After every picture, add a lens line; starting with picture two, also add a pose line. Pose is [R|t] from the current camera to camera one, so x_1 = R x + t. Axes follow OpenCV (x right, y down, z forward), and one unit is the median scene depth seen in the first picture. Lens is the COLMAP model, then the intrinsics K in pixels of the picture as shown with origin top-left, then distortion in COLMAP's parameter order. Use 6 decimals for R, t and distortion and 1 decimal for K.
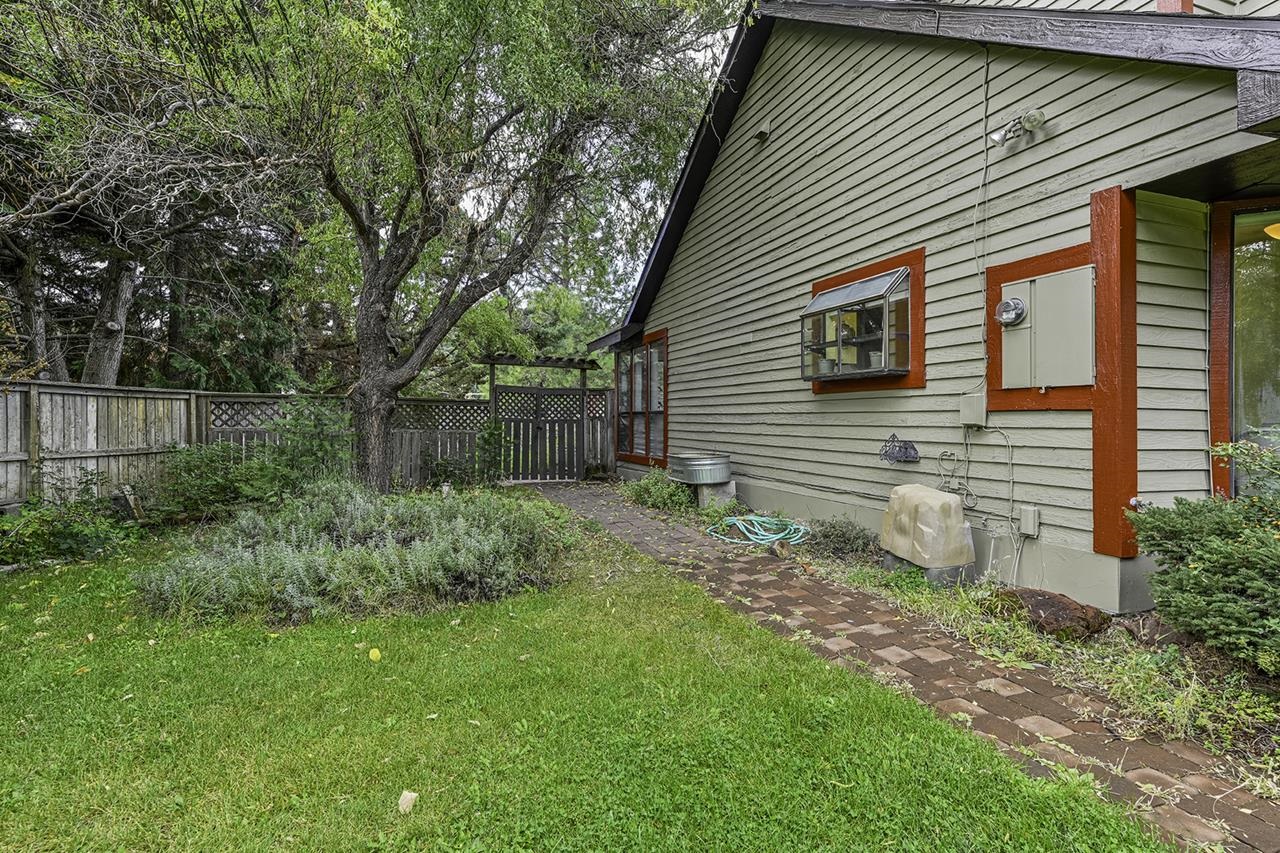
lens RADIAL K [[673.9, 0, 641.5], [0, 673.9, 423.5], [0, 0, 1]] dist [-0.004080, -0.000737]
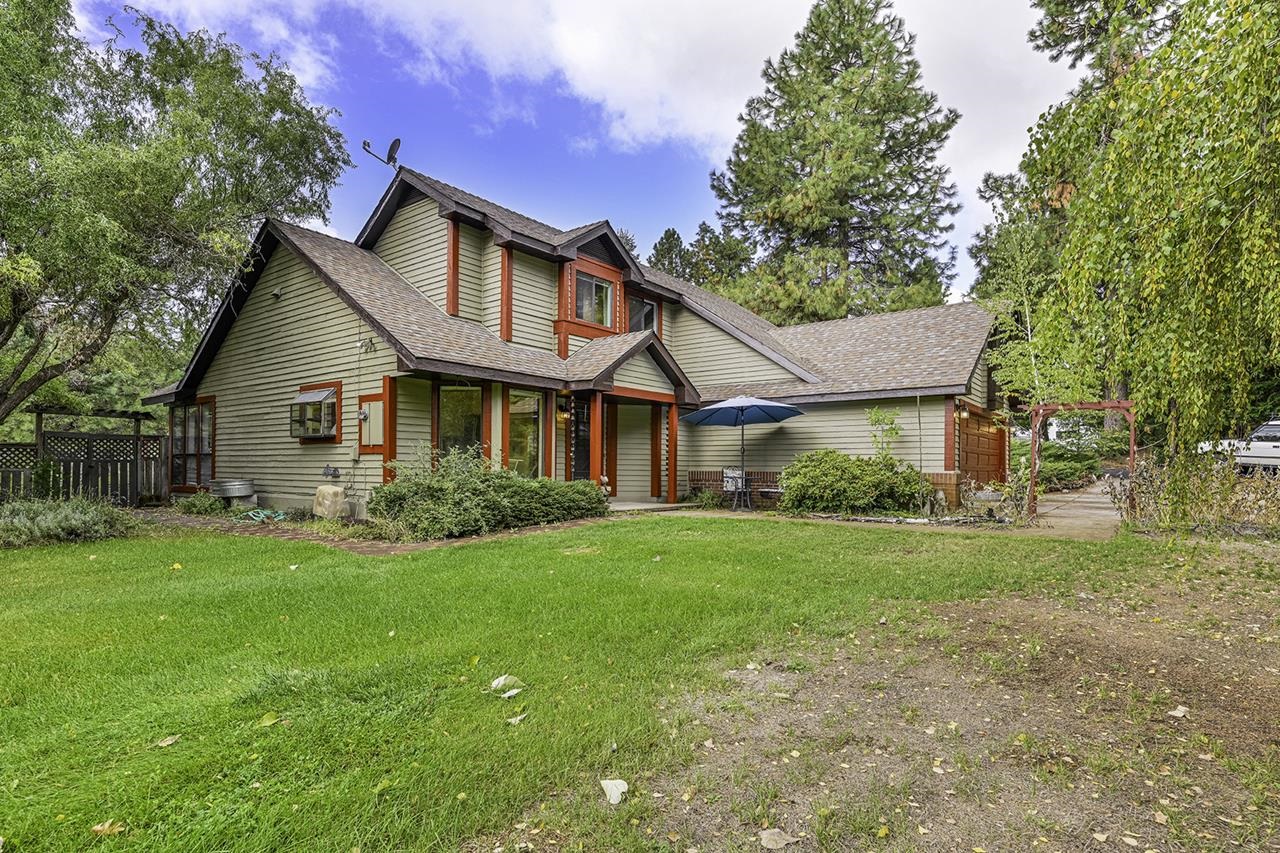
lens RADIAL K [[673.9, 0, 686.0], [0, 673.9, 457.2], [0, 0, 1]] dist [-0.004080, -0.000737]
pose [[0.817772, 0.006325, 0.575508, 0.047331], [0.003924, 0.999855, -0.016564, 0.022943], [-0.575529, 0.015804, 0.817629, -0.989794]]
